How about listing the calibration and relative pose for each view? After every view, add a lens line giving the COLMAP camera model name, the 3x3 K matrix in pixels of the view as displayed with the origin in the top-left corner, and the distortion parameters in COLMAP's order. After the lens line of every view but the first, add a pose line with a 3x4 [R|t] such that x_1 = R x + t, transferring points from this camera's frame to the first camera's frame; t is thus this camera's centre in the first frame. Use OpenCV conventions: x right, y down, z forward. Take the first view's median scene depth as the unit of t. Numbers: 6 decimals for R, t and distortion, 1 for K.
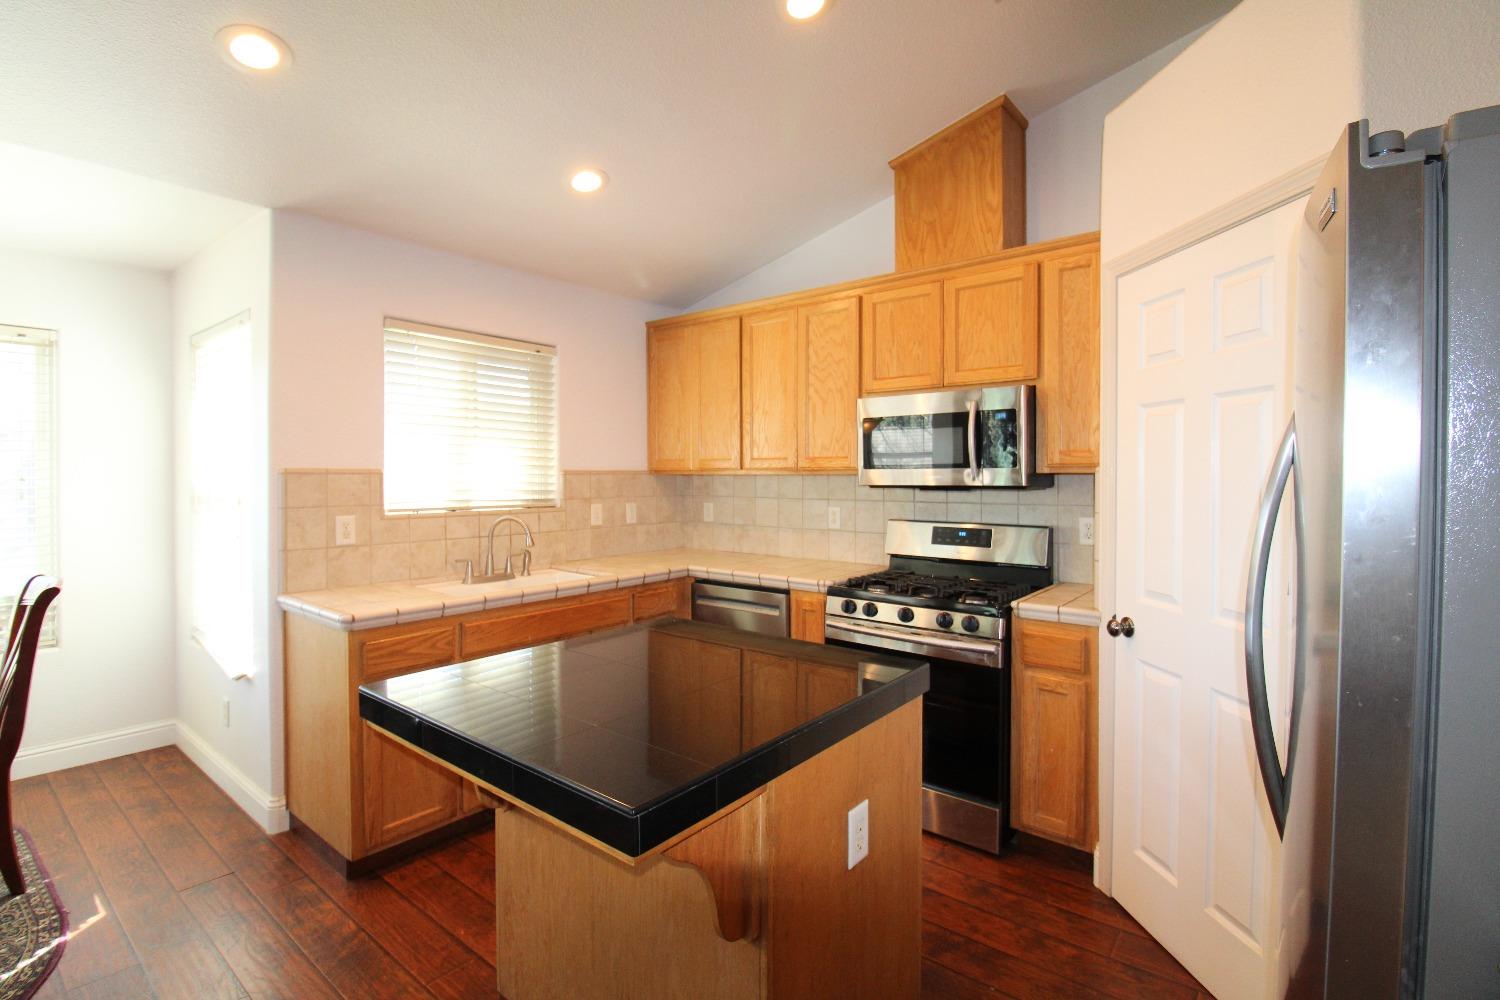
lens RADIAL K [[693.5, 0, 753.8], [0, 693.5, 492.5], [0, 0, 1]] dist [-0.006403, -0.005126]
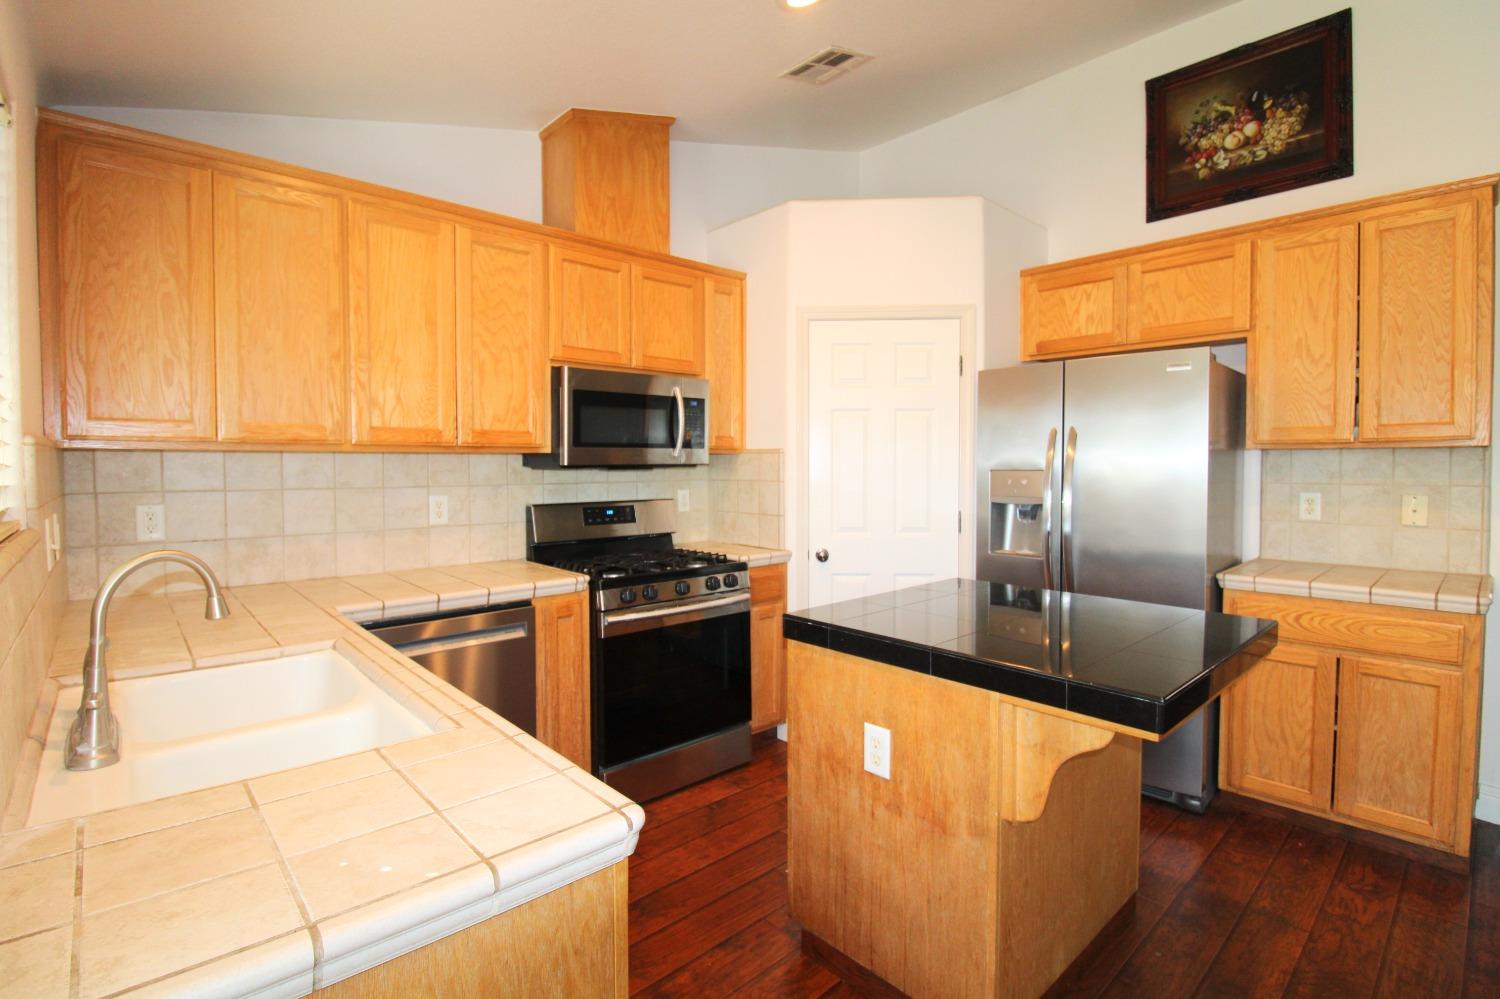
lens RADIAL K [[693.5, 0, 753.8], [0, 693.5, 495.4], [0, 0, 1]] dist [-0.006403, -0.005126]
pose [[0.146555, -0.045904, 0.988137, -0.637993], [0.025907, 0.998758, 0.042555, -0.003376], [-0.988863, 0.019363, 0.147562, 0.596022]]
